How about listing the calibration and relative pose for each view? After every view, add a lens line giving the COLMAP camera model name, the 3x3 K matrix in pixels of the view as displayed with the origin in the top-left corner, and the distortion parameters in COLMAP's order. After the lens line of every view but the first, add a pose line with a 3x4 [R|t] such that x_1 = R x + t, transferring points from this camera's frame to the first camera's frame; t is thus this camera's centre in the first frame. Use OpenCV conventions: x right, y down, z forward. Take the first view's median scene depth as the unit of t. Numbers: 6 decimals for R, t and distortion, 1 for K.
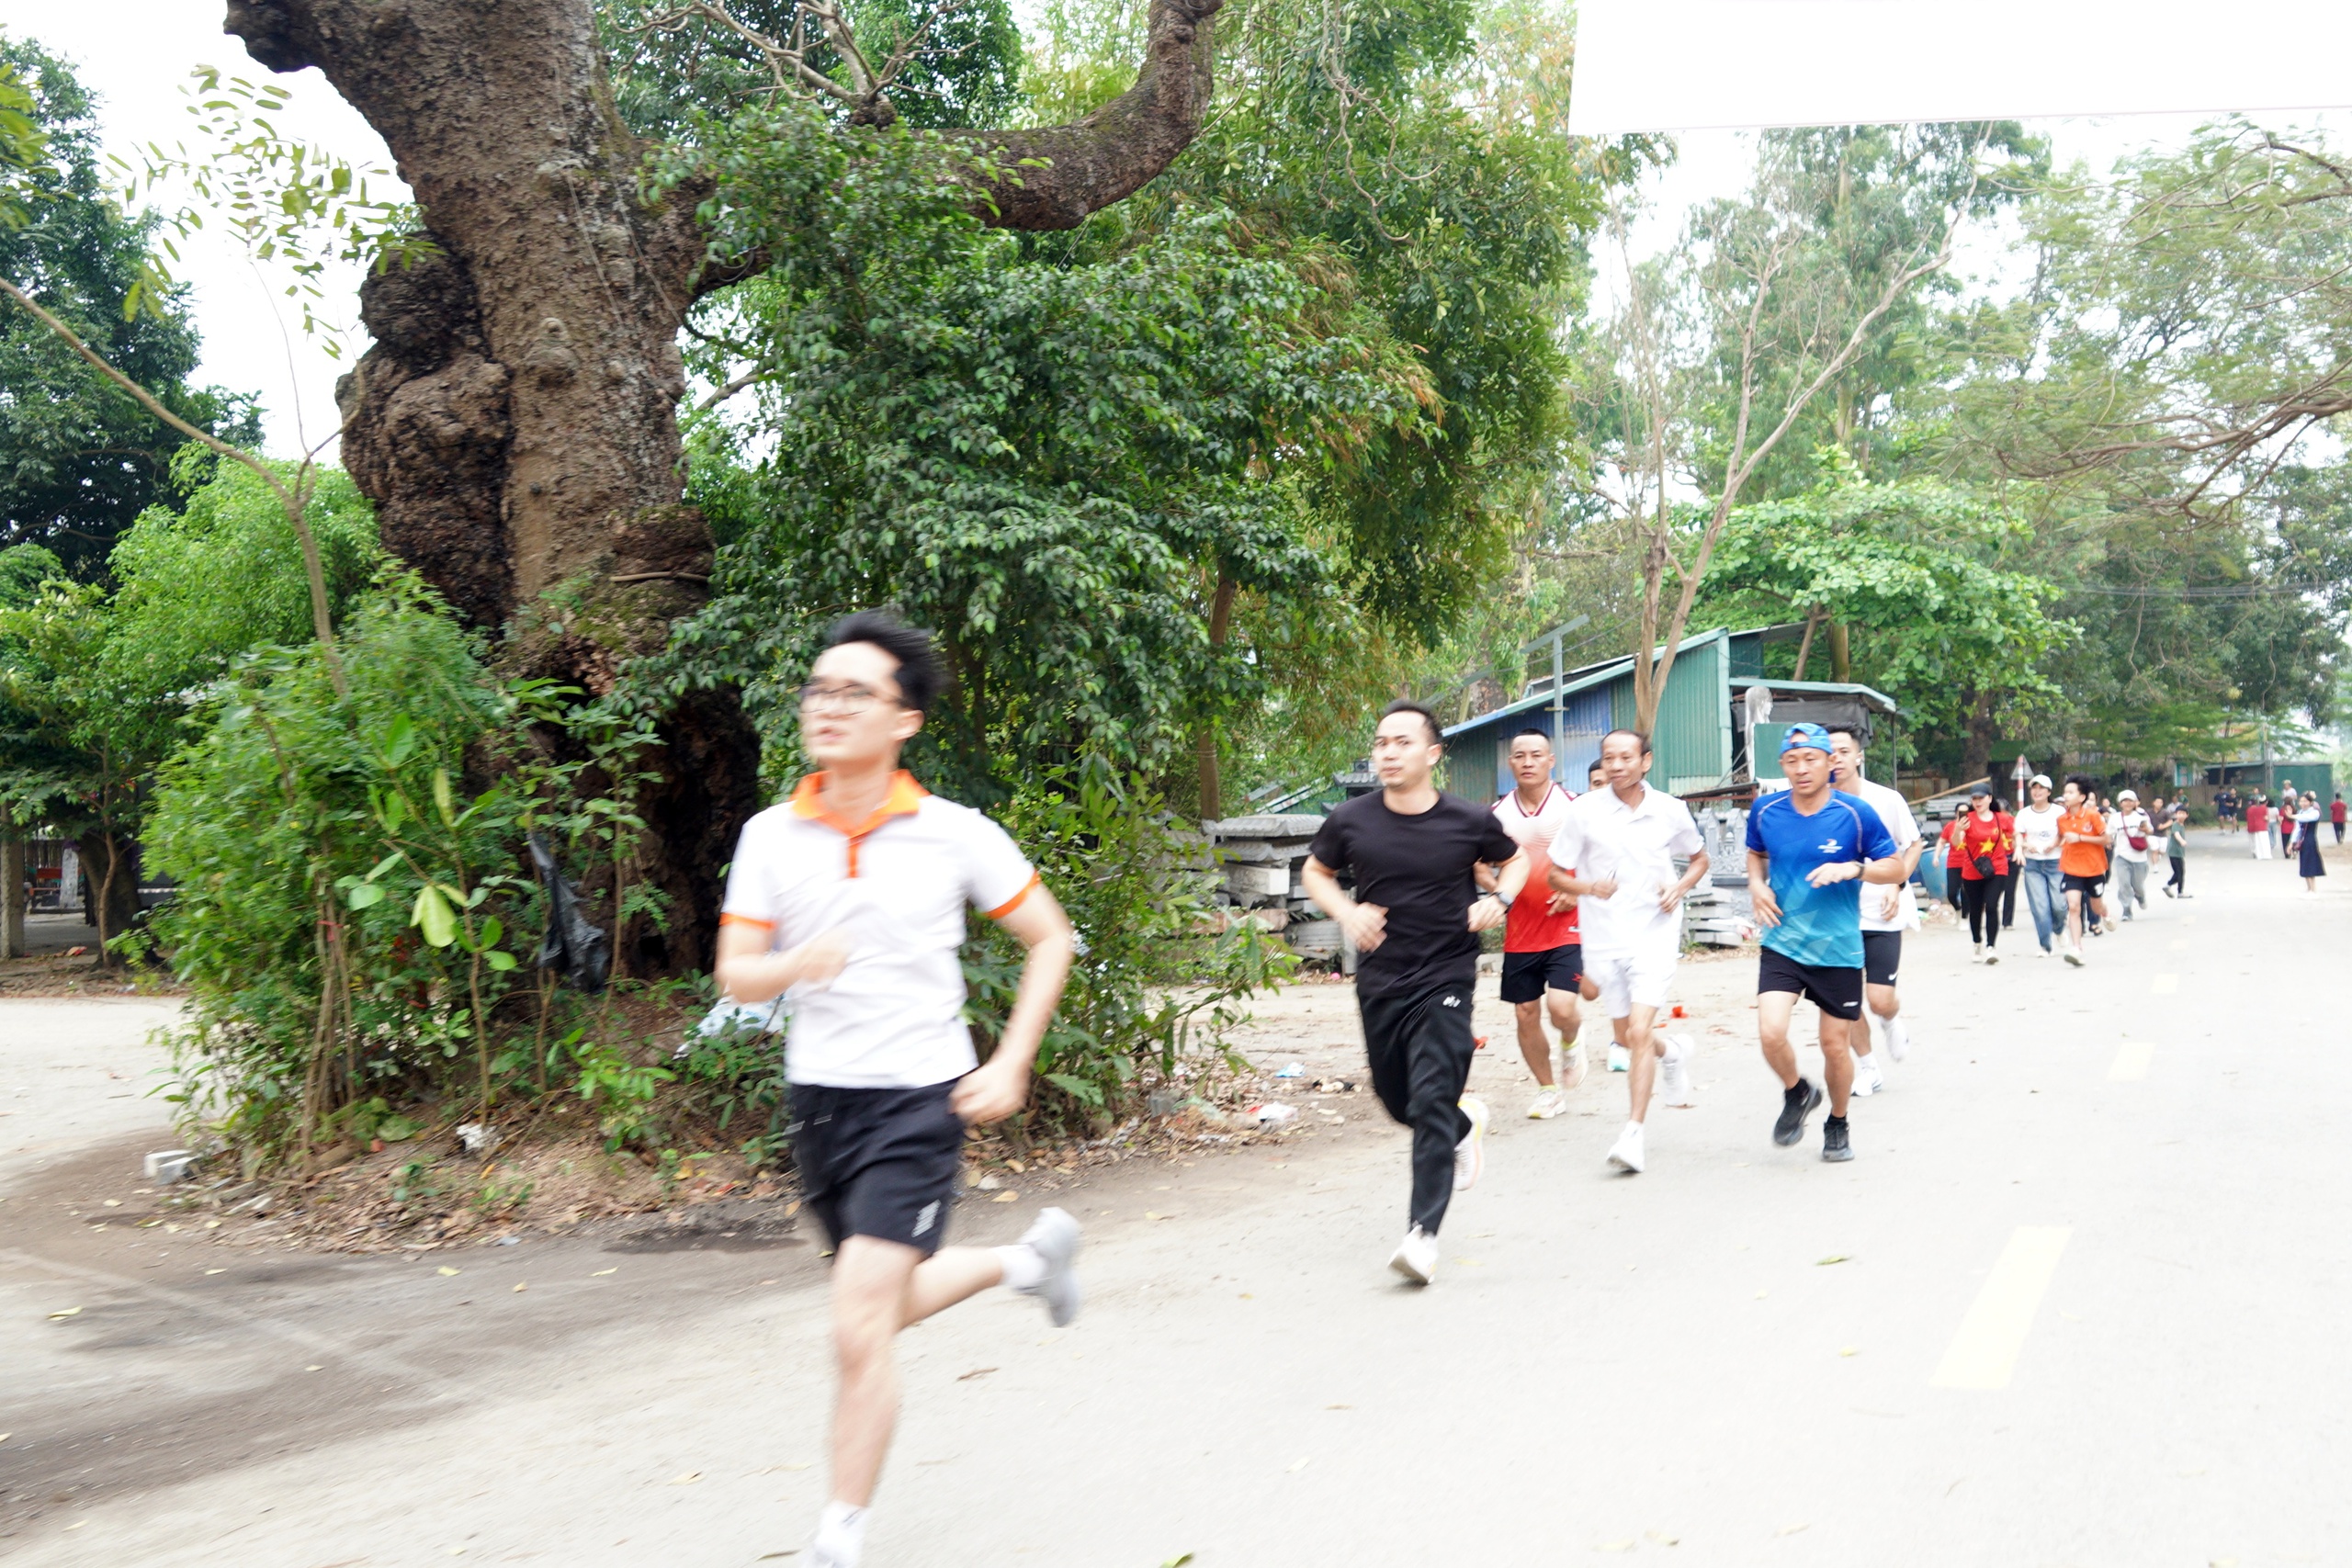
lens RADIAL K [[2351.6, 0, 1176.0], [0, 2351.6, 784.0], [0, 0, 1]] dist [-0.020068, -0.006651]
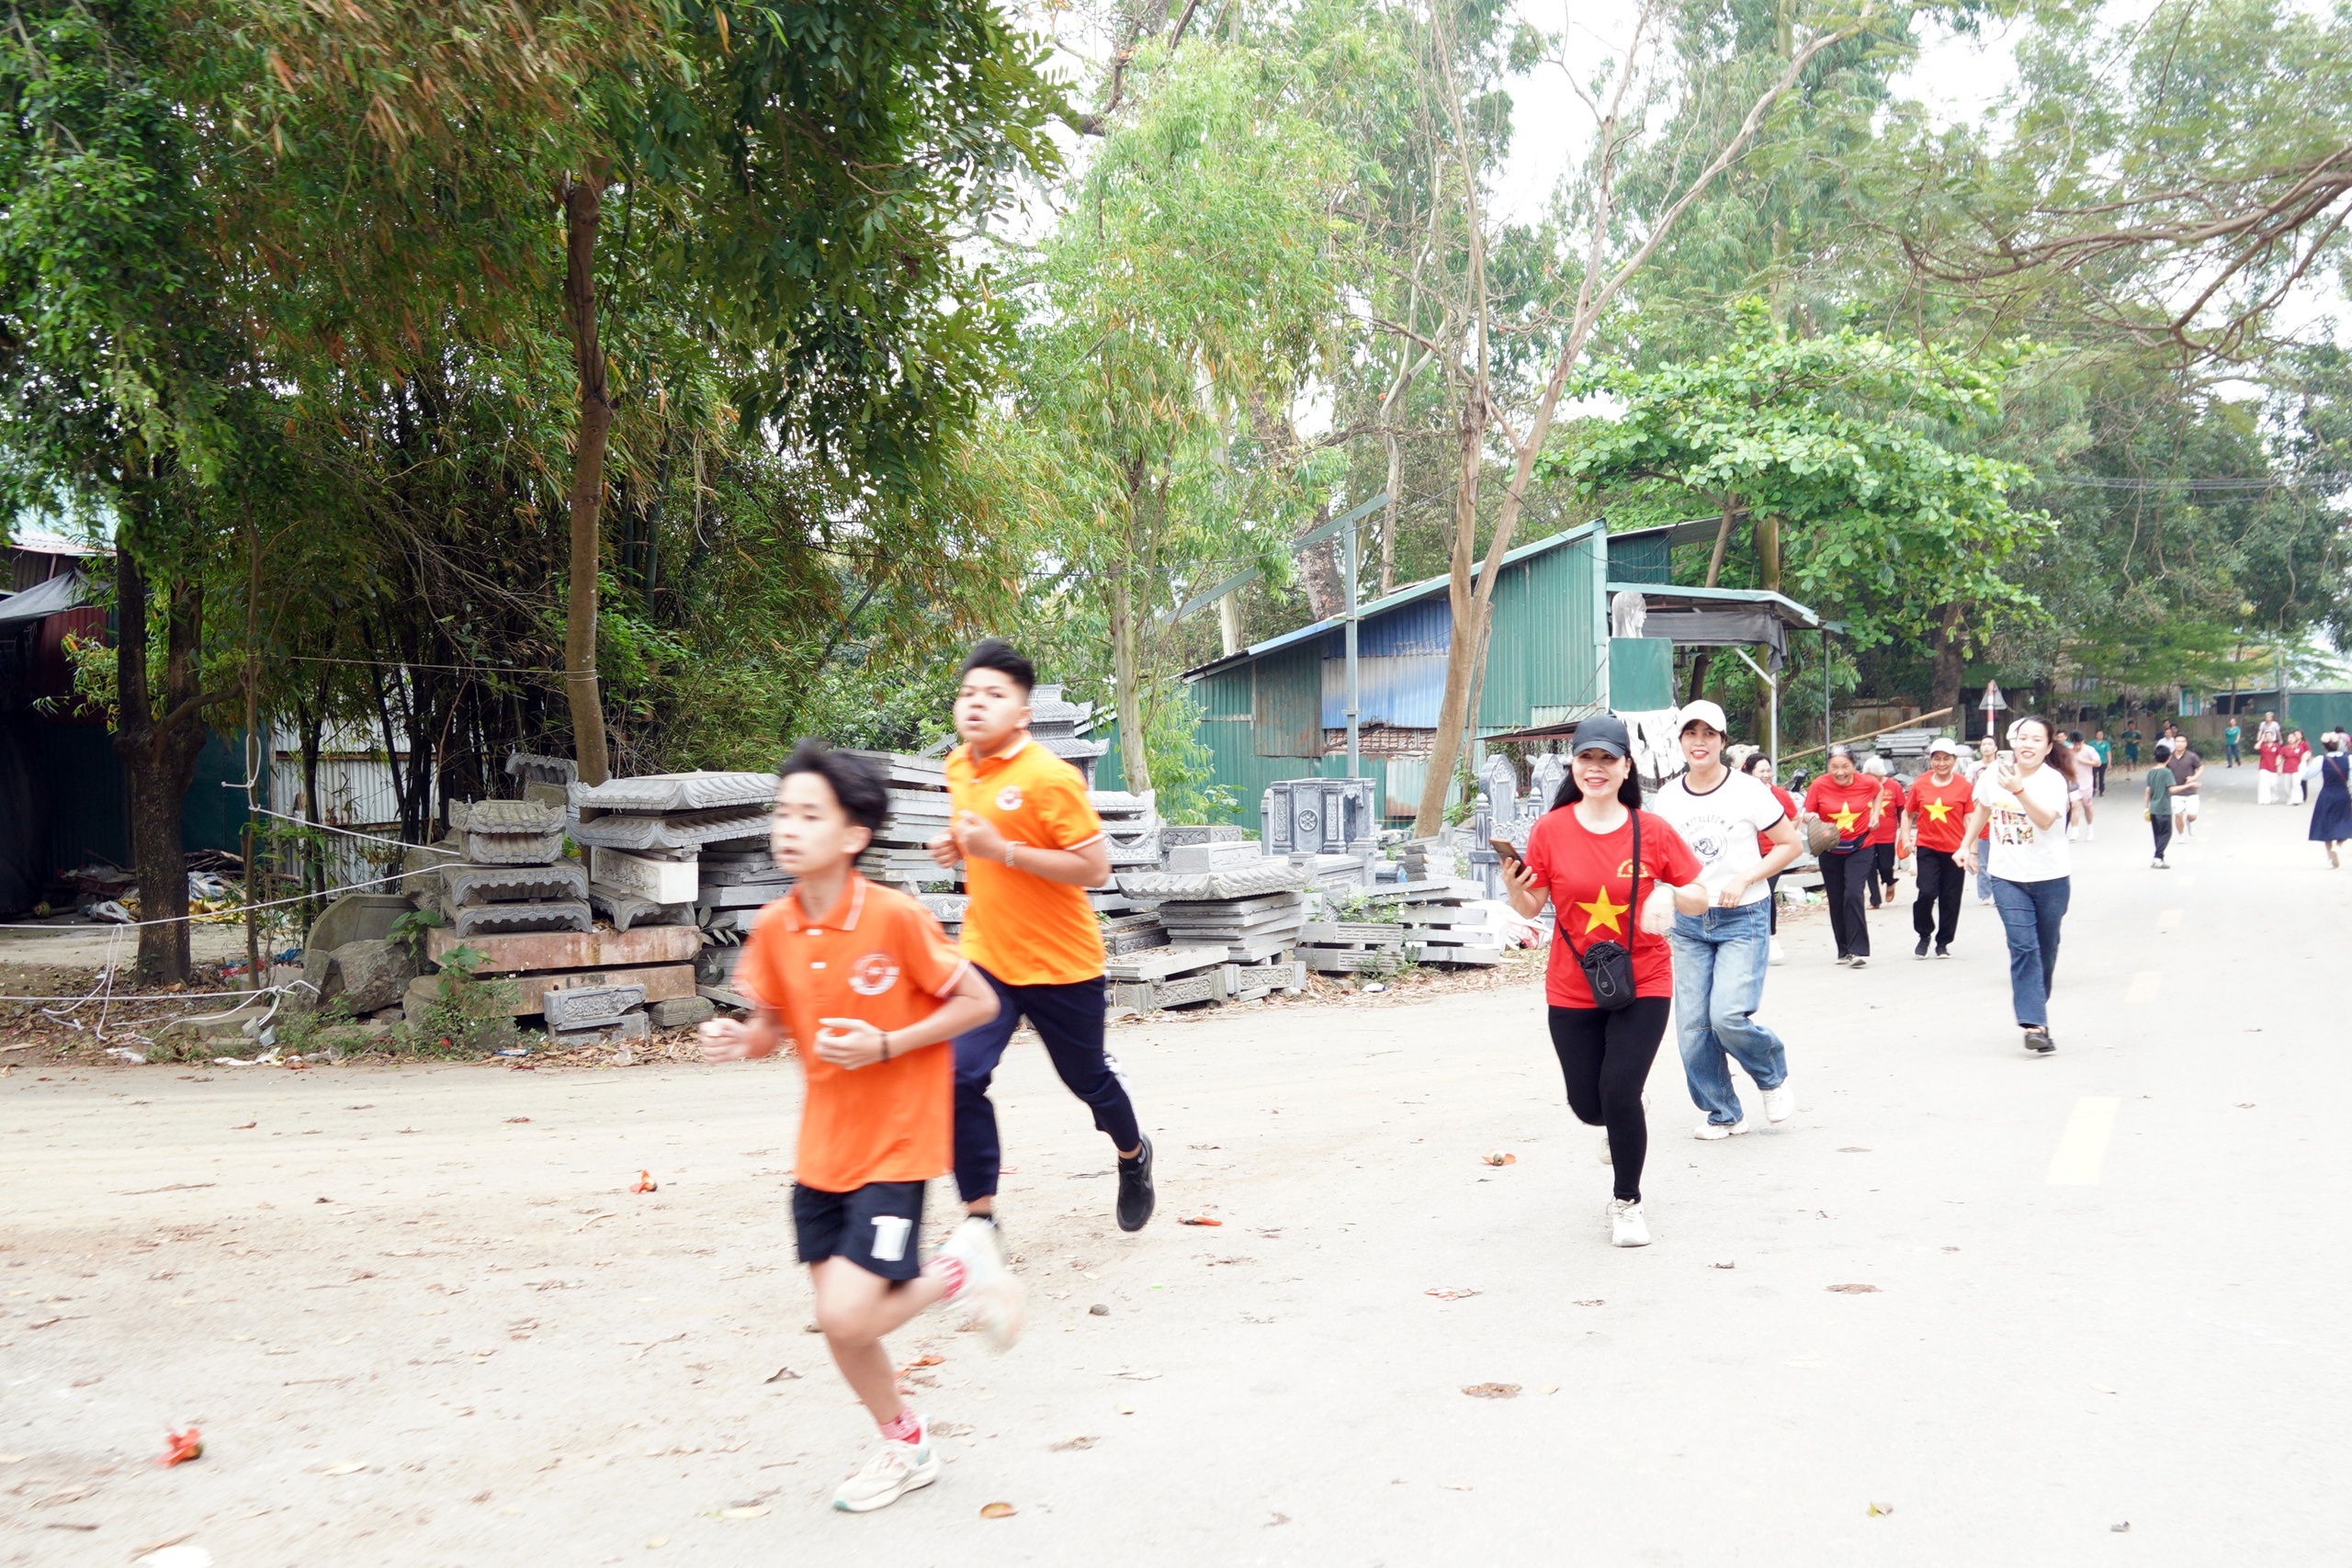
lens RADIAL K [[2351.6, 0, 1176.0], [0, 2351.6, 784.0], [0, 0, 1]] dist [-0.020068, -0.006651]
pose [[0.999989, 0.001823, -0.004231, 0.082168], [-0.001687, 0.999490, 0.031901, -0.001891], [0.004287, -0.031893, 0.999482, 0.180509]]
